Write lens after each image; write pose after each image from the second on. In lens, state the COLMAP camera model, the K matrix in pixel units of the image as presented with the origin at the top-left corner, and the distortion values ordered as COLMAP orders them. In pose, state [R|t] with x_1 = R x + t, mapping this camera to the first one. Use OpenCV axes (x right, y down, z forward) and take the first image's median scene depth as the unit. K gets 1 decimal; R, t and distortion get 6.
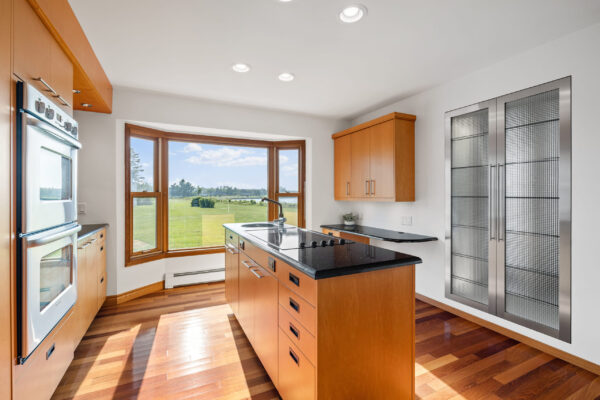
lens RADIAL K [[271.9, 0, 298.0], [0, 271.9, 195.0], [0, 0, 1]] dist [0.000284, -0.000032]
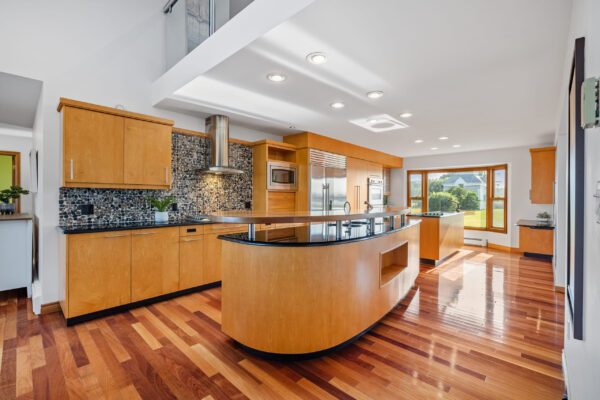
lens RADIAL K [[264.6, 0, 295.3], [0, 264.6, 198.0], [0, 0, 1]] dist [-0.002026, -0.000106]
pose [[0.355361, 0.004941, -0.934716, 1.137309], [-0.008046, 0.999965, 0.002227, -0.000218], [0.934694, 0.006729, 0.355389, -0.754390]]
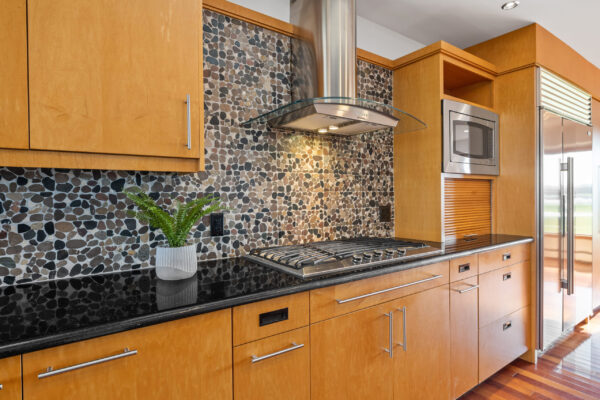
lens RADIAL K [[327.9, 0, 300.2], [0, 327.9, 198.7], [0, 0, 1]] dist [0.000871, 0.000114]
pose [[0.170205, 0.010609, -0.985352, 0.486249], [0.007481, 0.999899, 0.012058, 0.000633], [0.985380, -0.009424, 0.170108, -0.790024]]
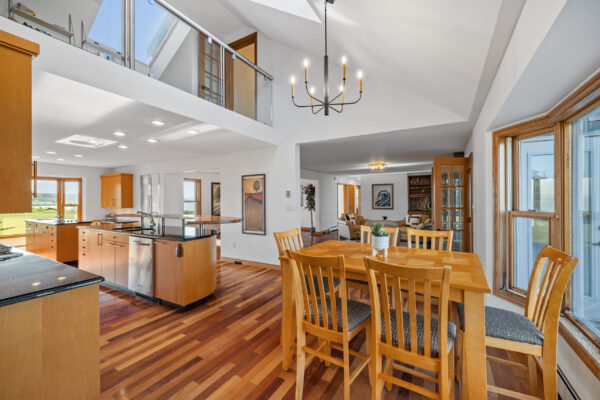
lens RADIAL K [[248.6, 0, 295.9], [0, 248.6, 198.5], [0, 0, 1]] dist [0.000590, 0.000055]
pose [[0.833012, -0.001727, 0.553253, 0.366803], [0.004451, 0.999984, -0.003581, -0.042043], [-0.553238, 0.005445, 0.833006, -1.580507]]
